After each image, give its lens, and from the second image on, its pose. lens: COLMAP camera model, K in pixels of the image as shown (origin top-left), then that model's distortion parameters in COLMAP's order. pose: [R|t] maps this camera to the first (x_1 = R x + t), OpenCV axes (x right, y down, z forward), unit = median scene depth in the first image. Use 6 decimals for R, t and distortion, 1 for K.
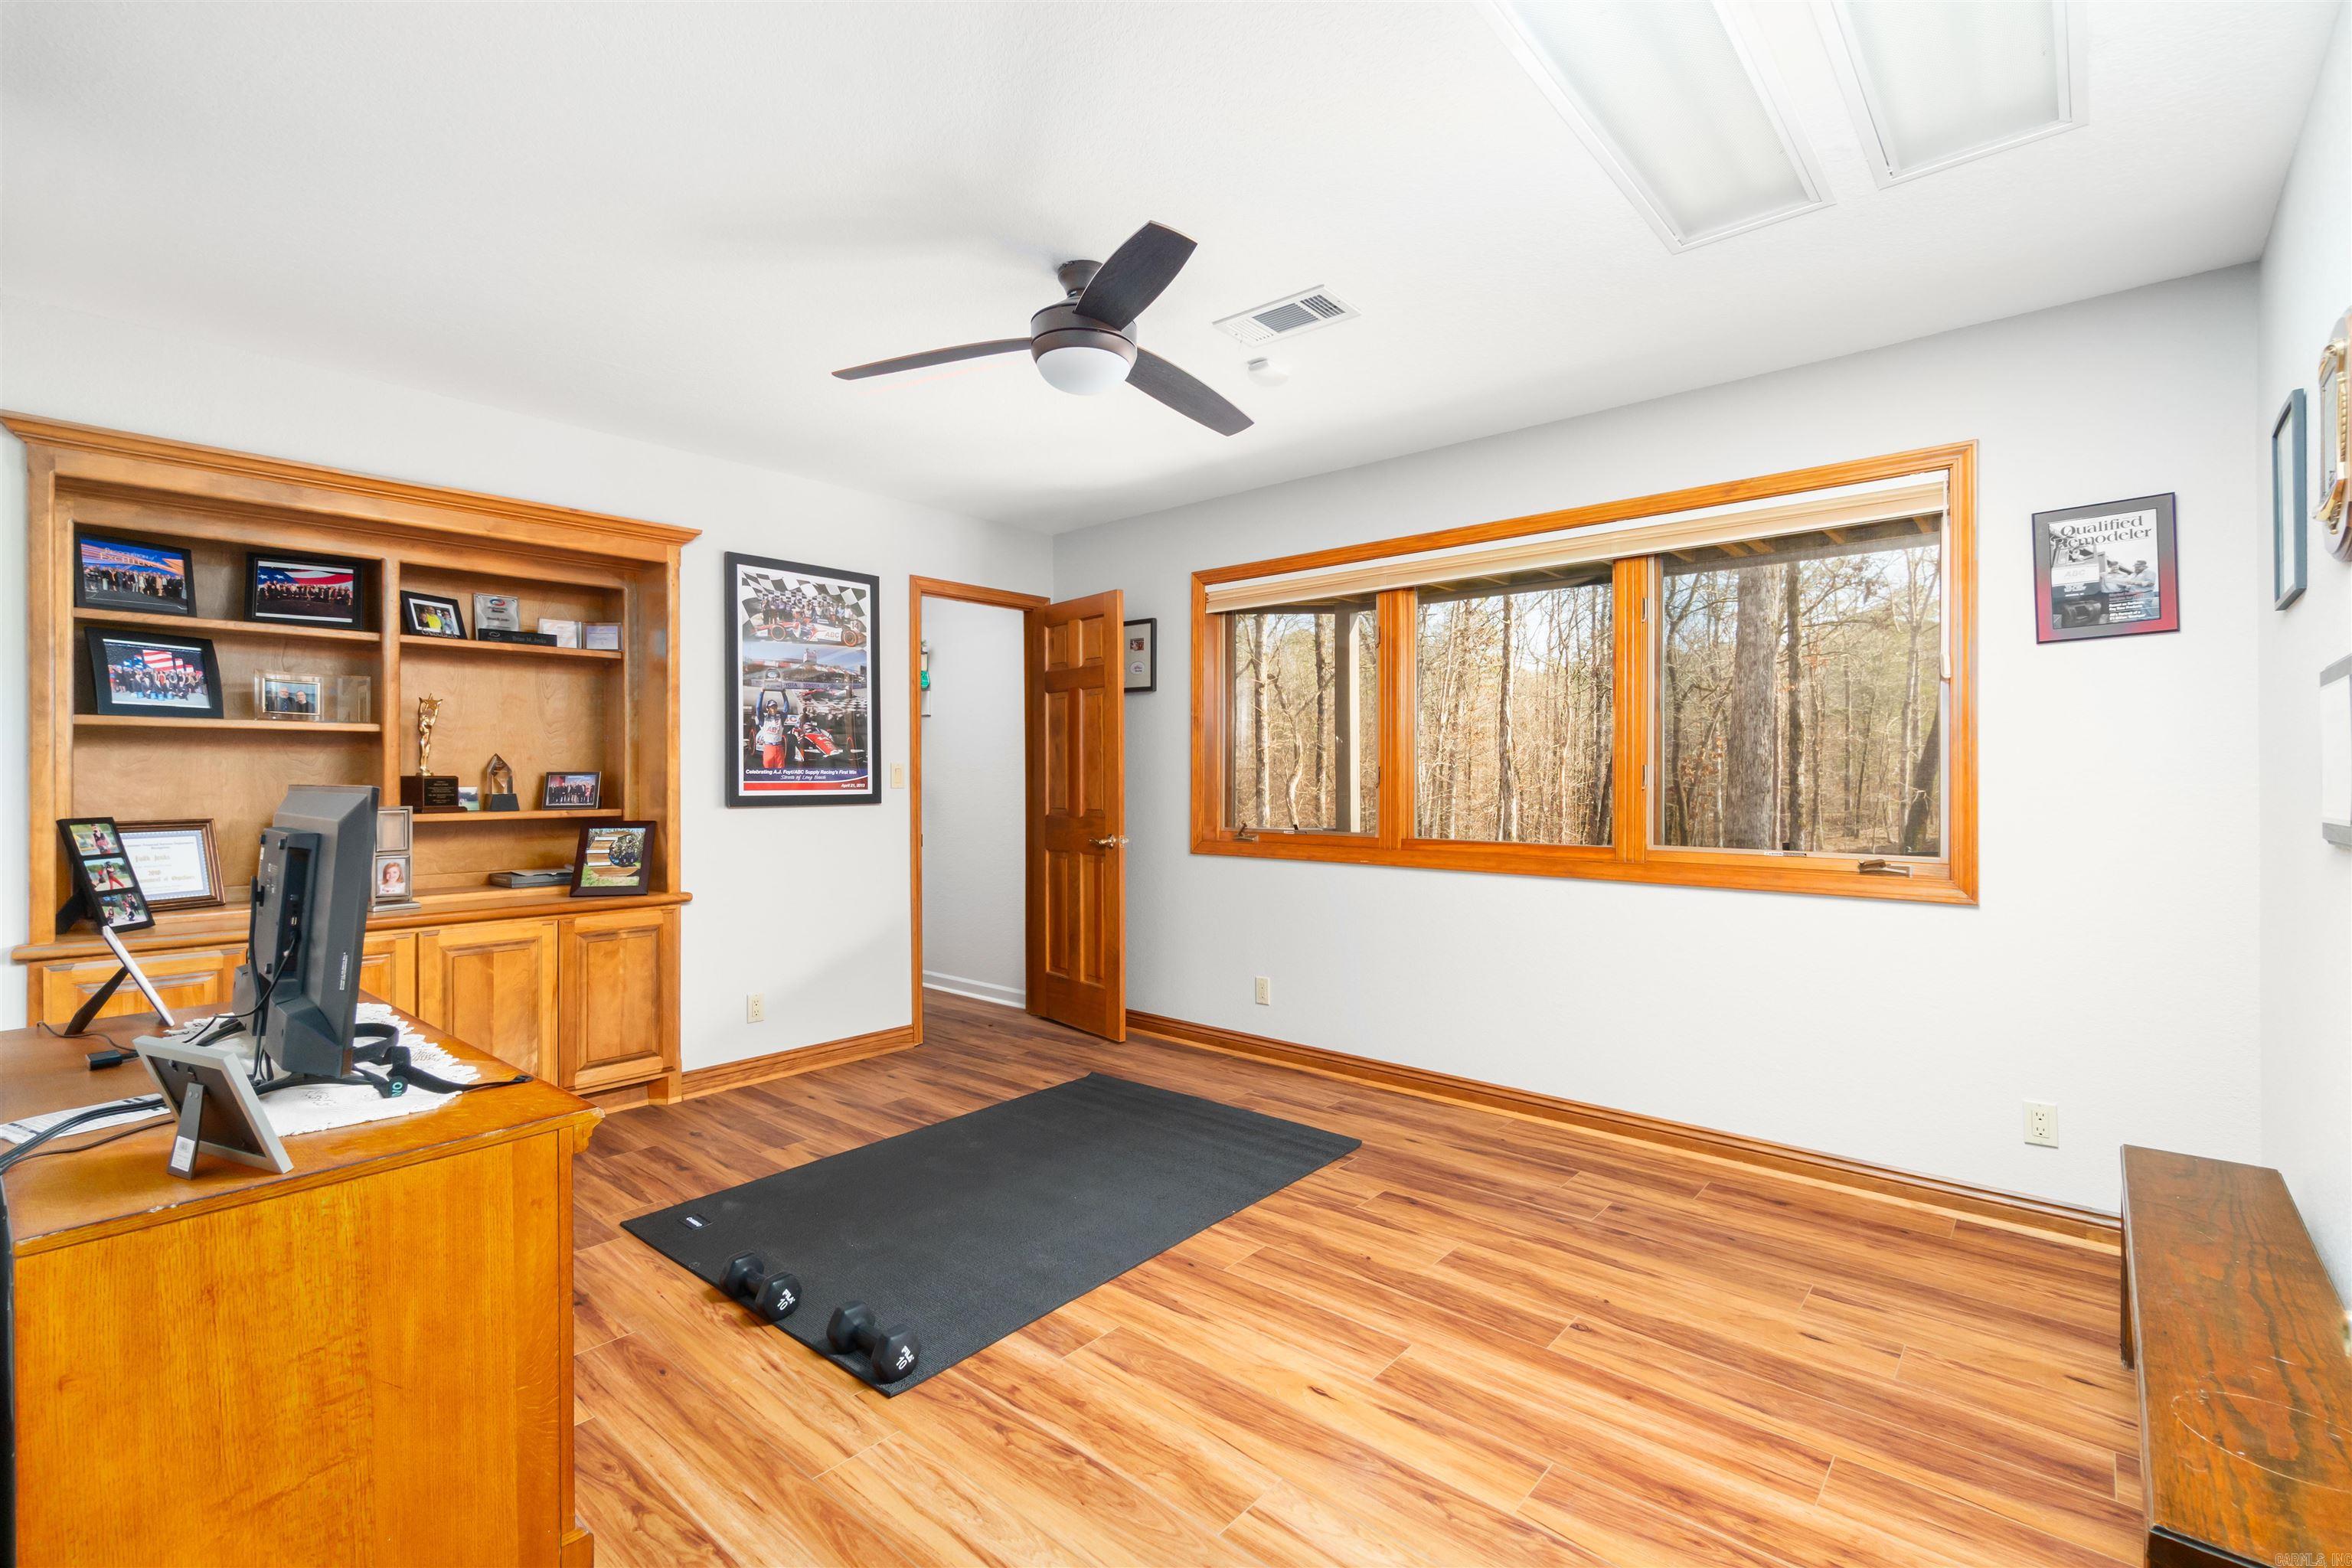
lens RADIAL K [[1075.7, 0, 1116.5], [0, 1075.7, 778.5], [0, 0, 1]] dist [0.003293, 0.000452]
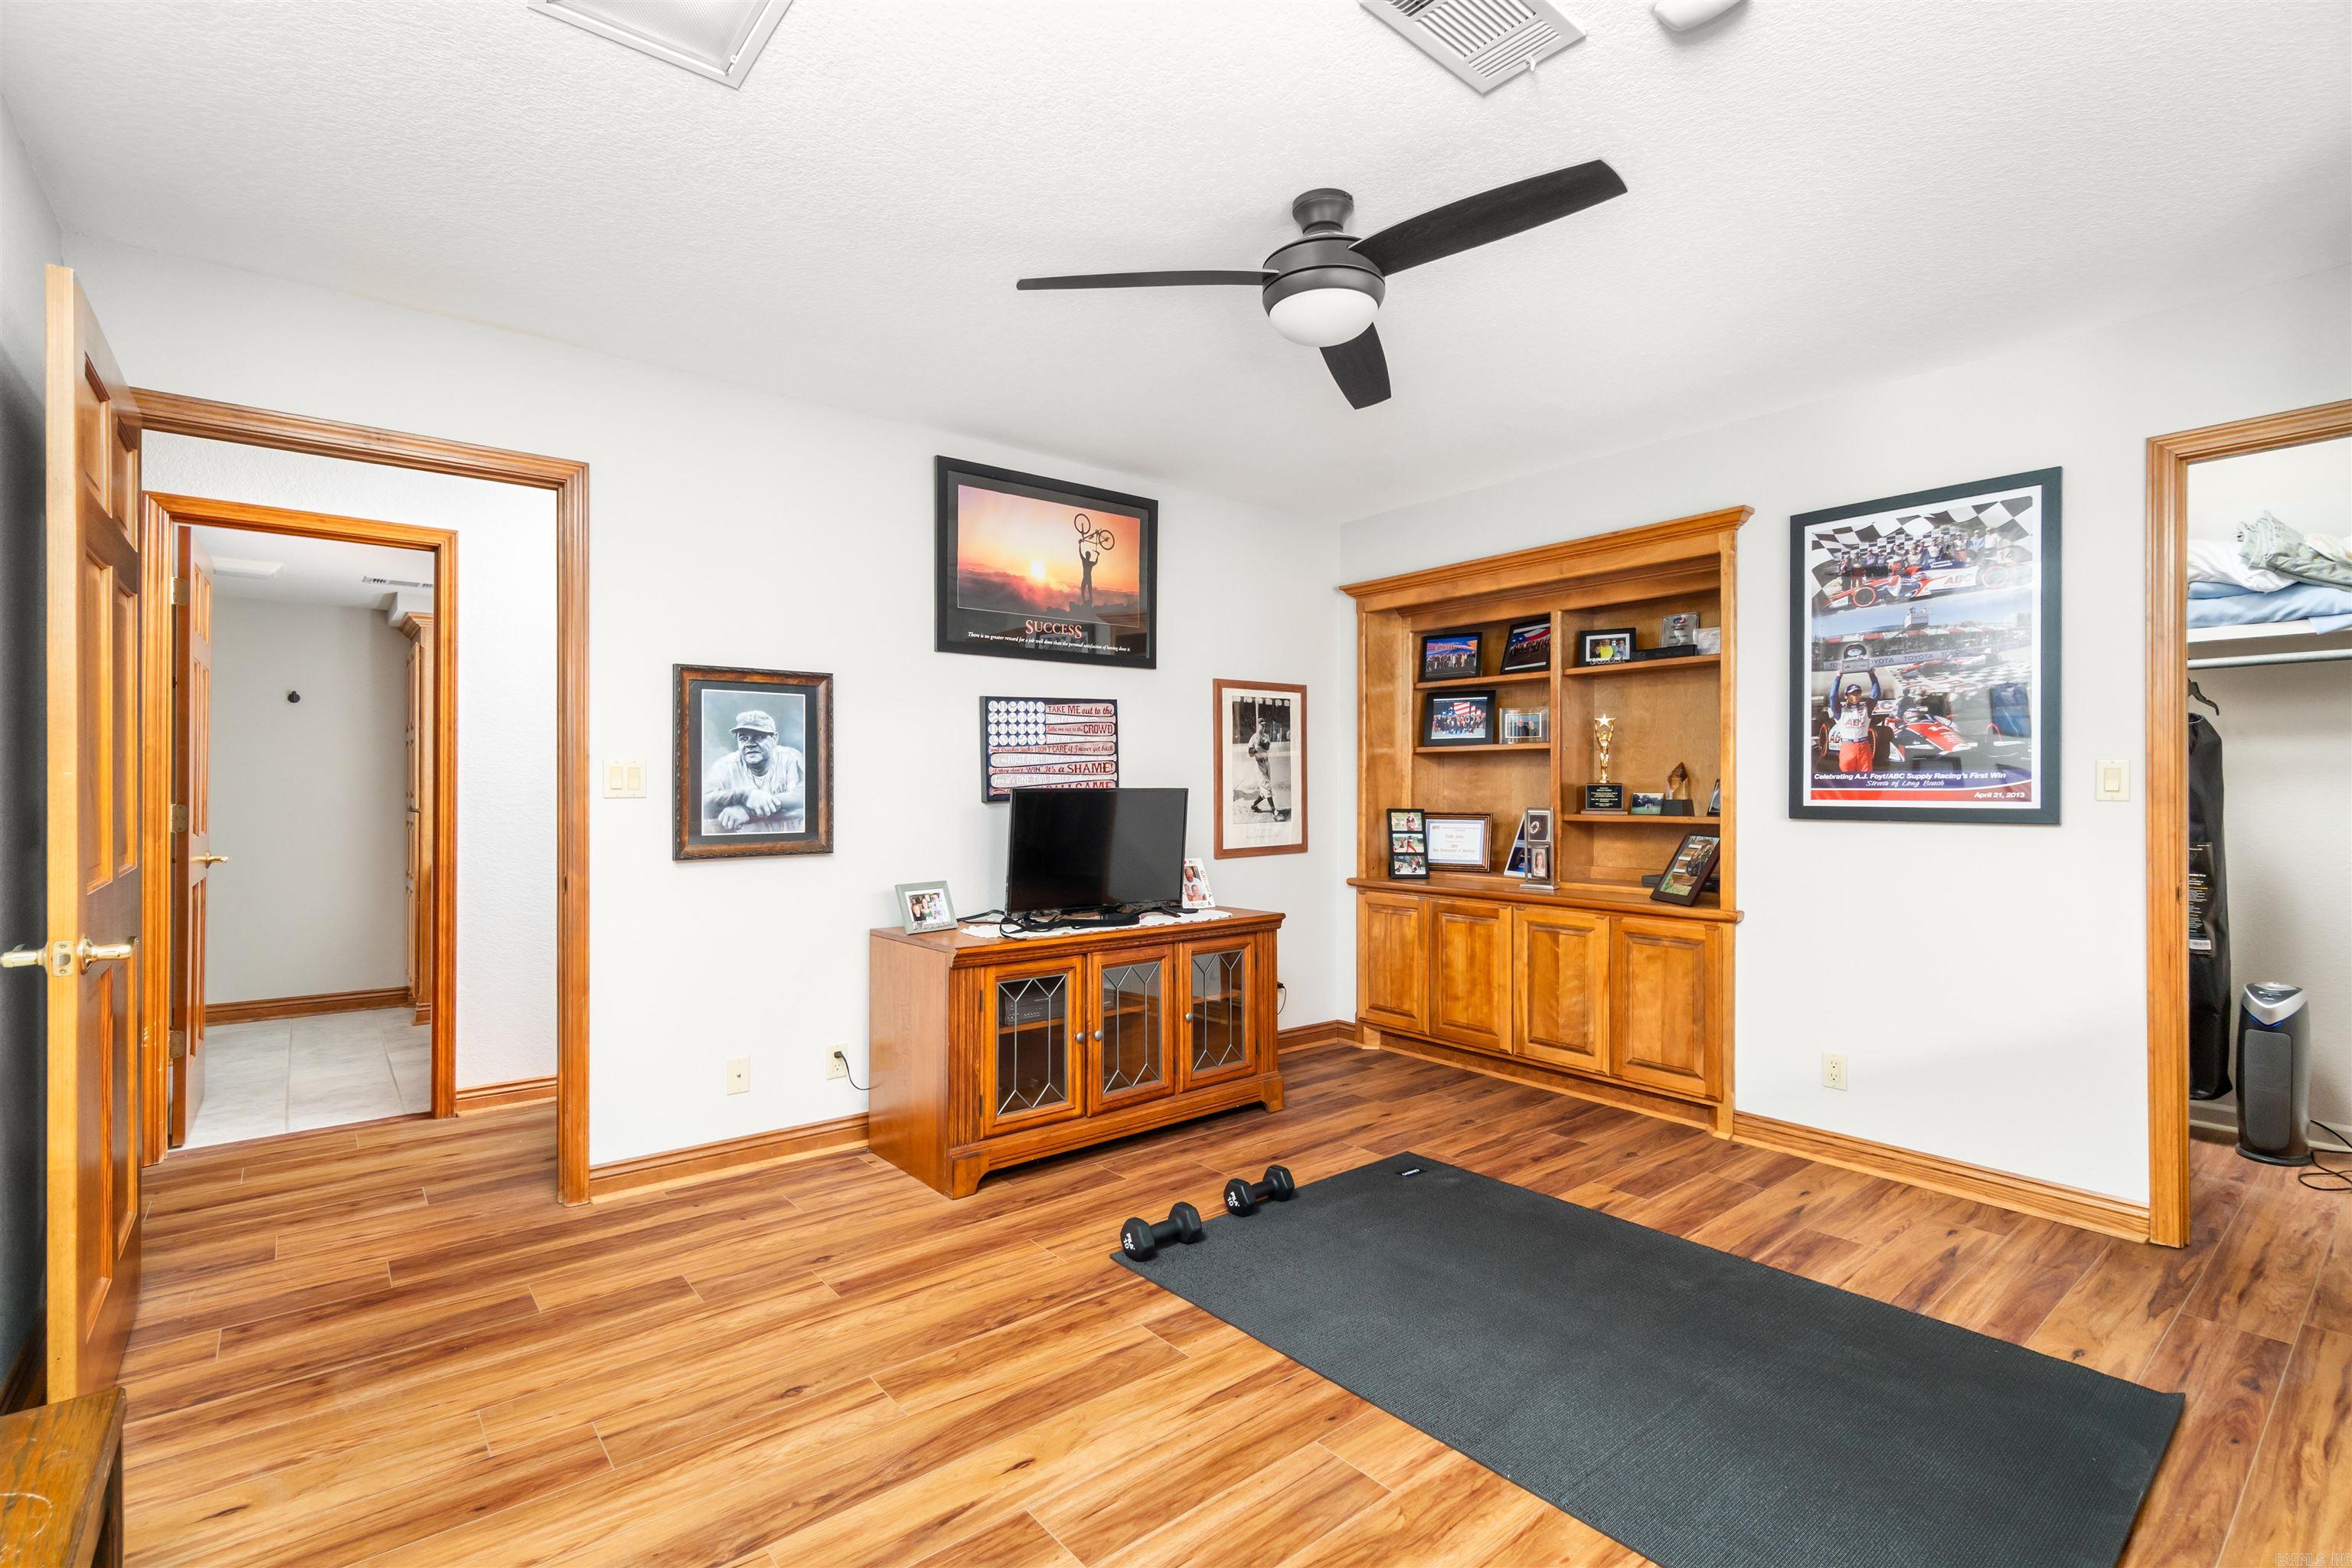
lens RADIAL K [[1075.7, 0, 1174.5], [0, 1075.7, 785.4], [0, 0, 1]] dist [0.003293, 0.000452]
pose [[-0.152933, -0.001007, -0.988236, 0.546487], [-0.000901, 0.999999, -0.000880, 0.001461], [0.988236, 0.000755, -0.152934, 0.652247]]
